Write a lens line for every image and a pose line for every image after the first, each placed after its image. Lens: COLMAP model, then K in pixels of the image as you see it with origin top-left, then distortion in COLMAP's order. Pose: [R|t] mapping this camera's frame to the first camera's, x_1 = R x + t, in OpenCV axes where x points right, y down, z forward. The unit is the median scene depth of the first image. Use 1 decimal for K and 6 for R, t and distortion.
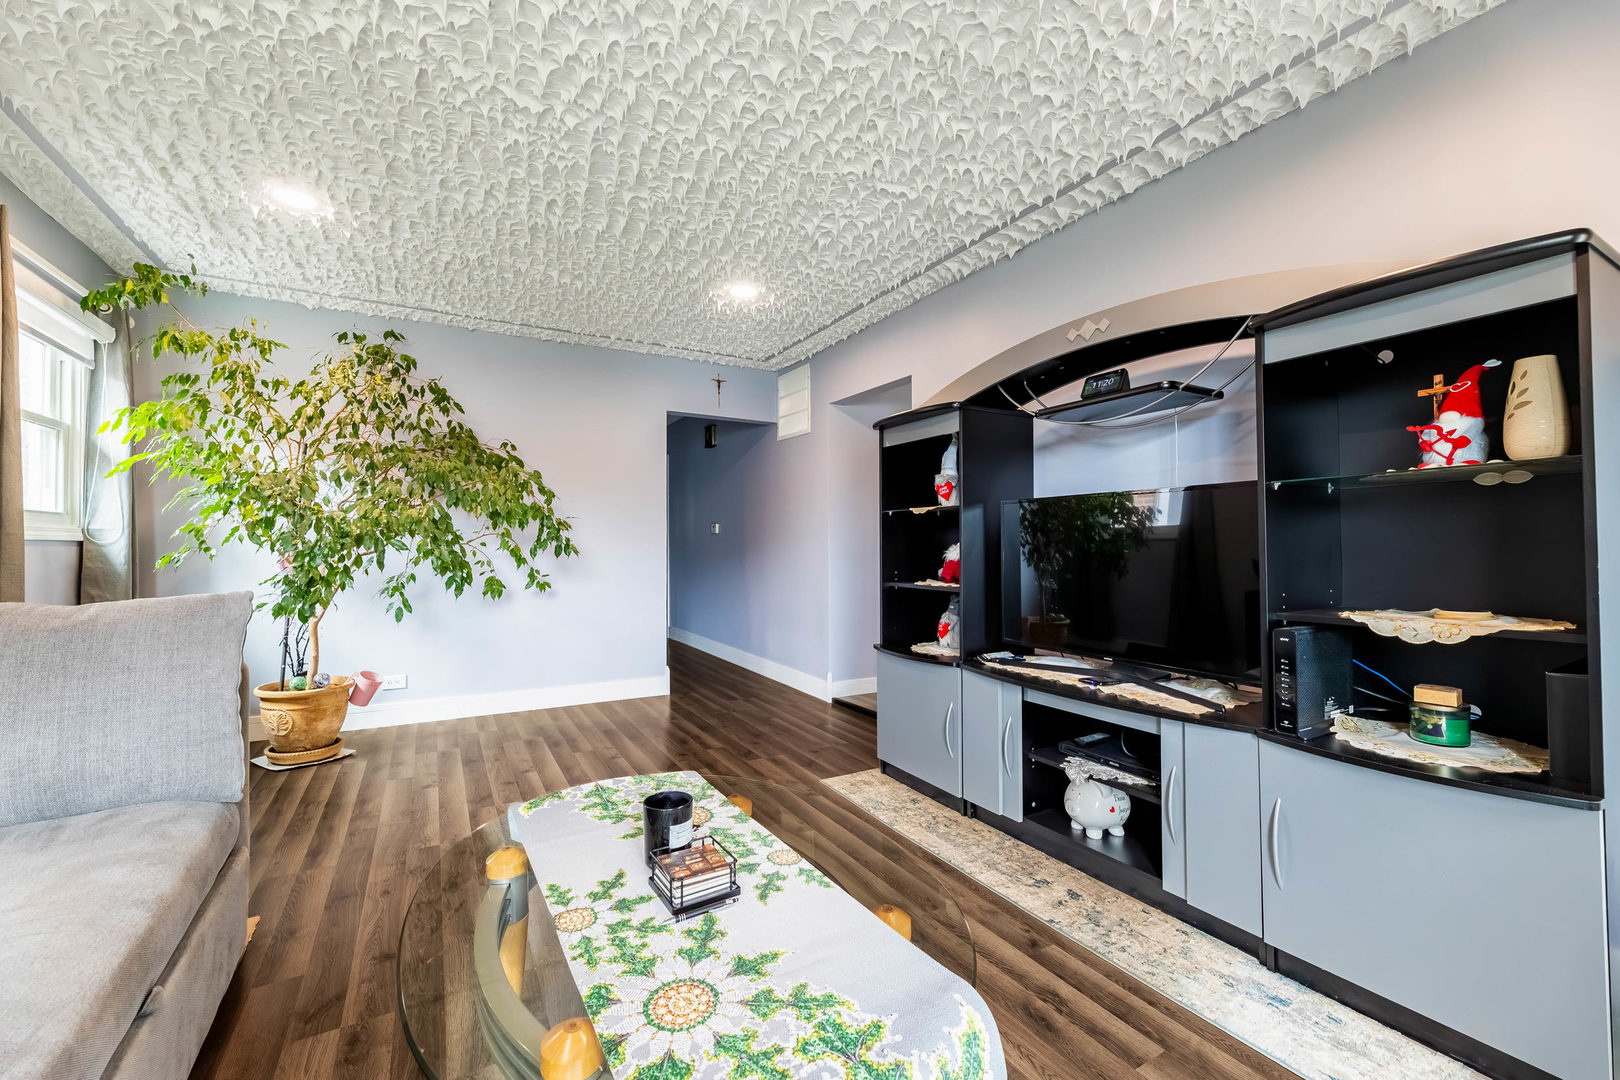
lens RADIAL K [[660.5, 0, 800.2], [0, 660.5, 538.5], [0, 0, 1]] dist [-0.002128, -0.000348]
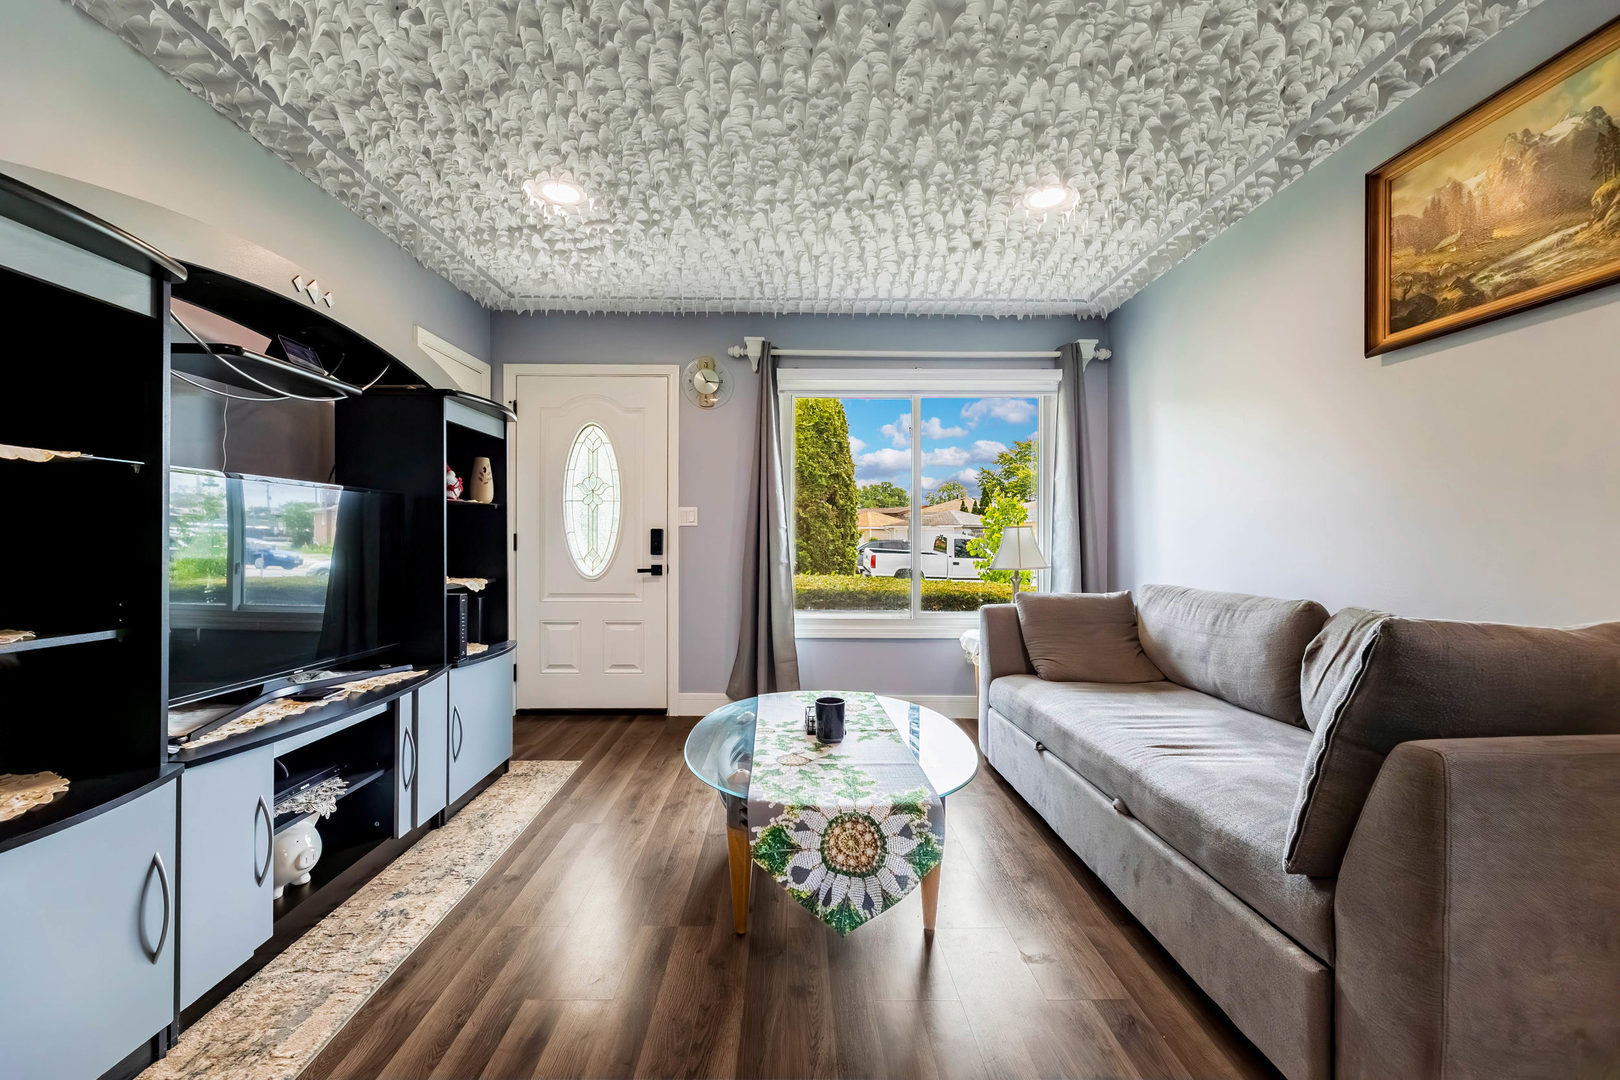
lens RADIAL K [[648.1, 0, 802.3], [0, 648.1, 538.6], [0, 0, 1]] dist [-0.001324, -0.000406]
pose [[-0.882006, 0.002537, 0.471232, -0.649878], [-0.004257, 0.999902, -0.013351, 0.018259], [-0.471219, -0.013782, -0.881908, 1.784319]]
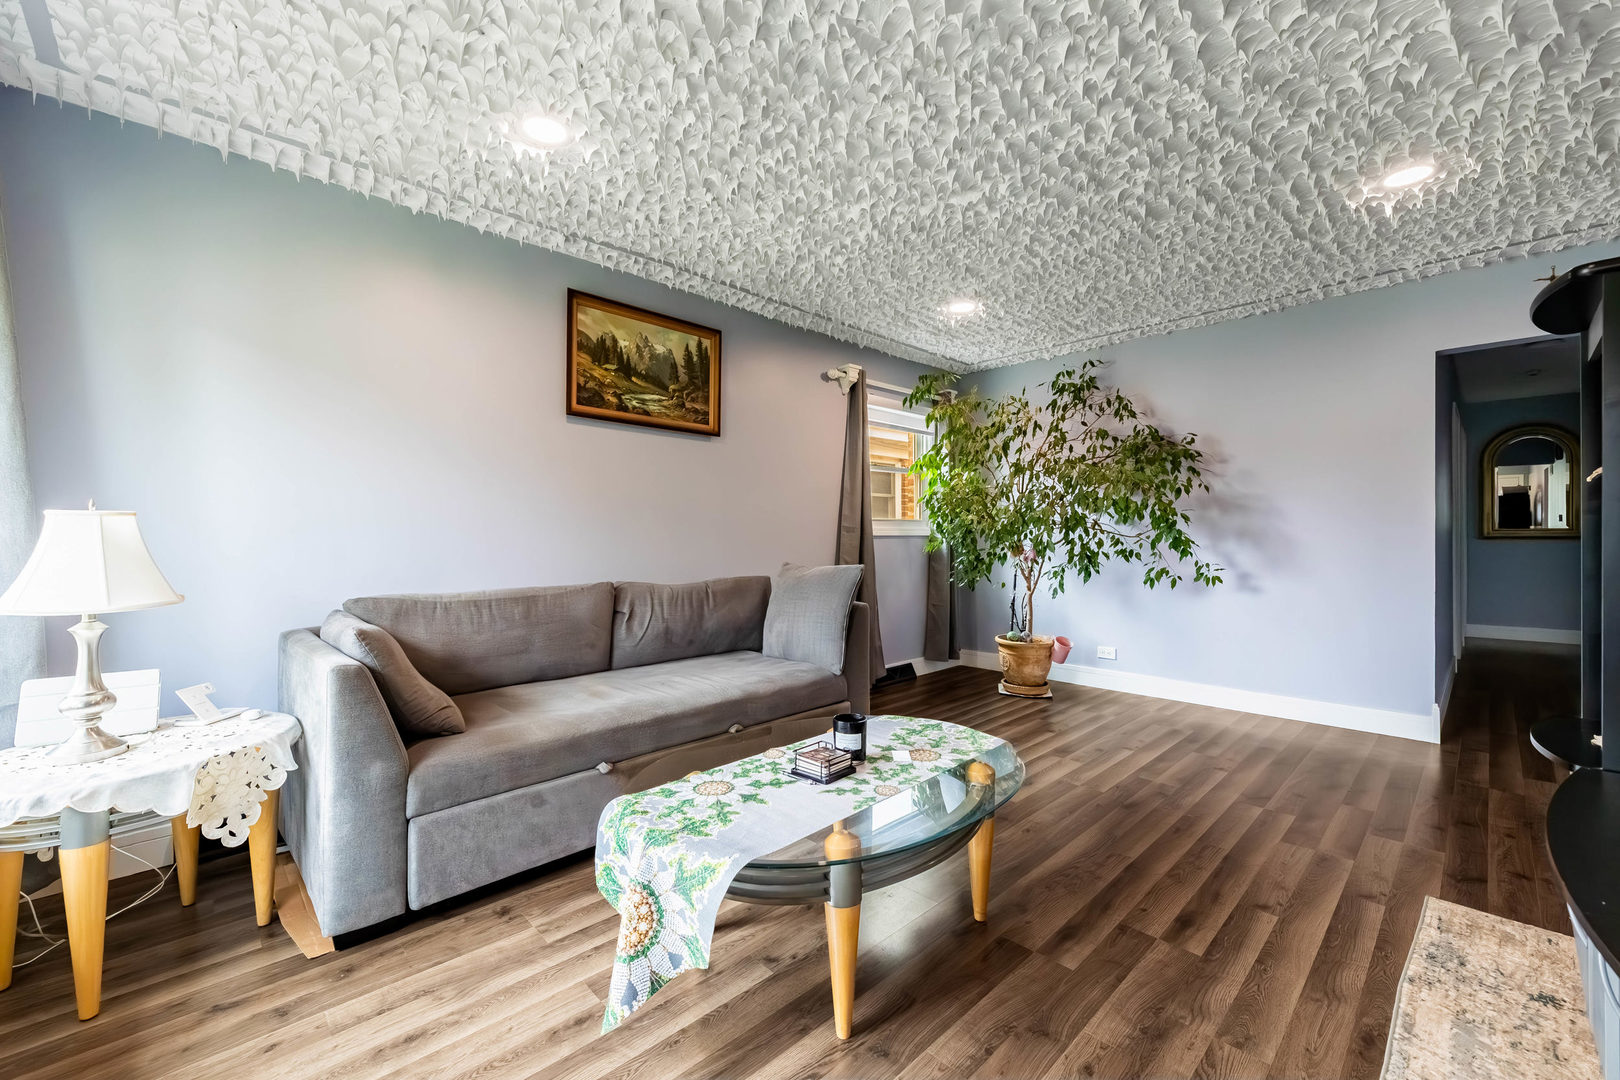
lens RADIAL K [[648.1, 0, 802.3], [0, 648.1, 538.6], [0, 0, 1]] dist [-0.001324, -0.000406]
pose [[0.243241, 0.001897, -0.969964, 0.849145], [0.013952, 0.999888, 0.005454, -0.004918], [0.969866, -0.014860, 0.243187, 0.411242]]
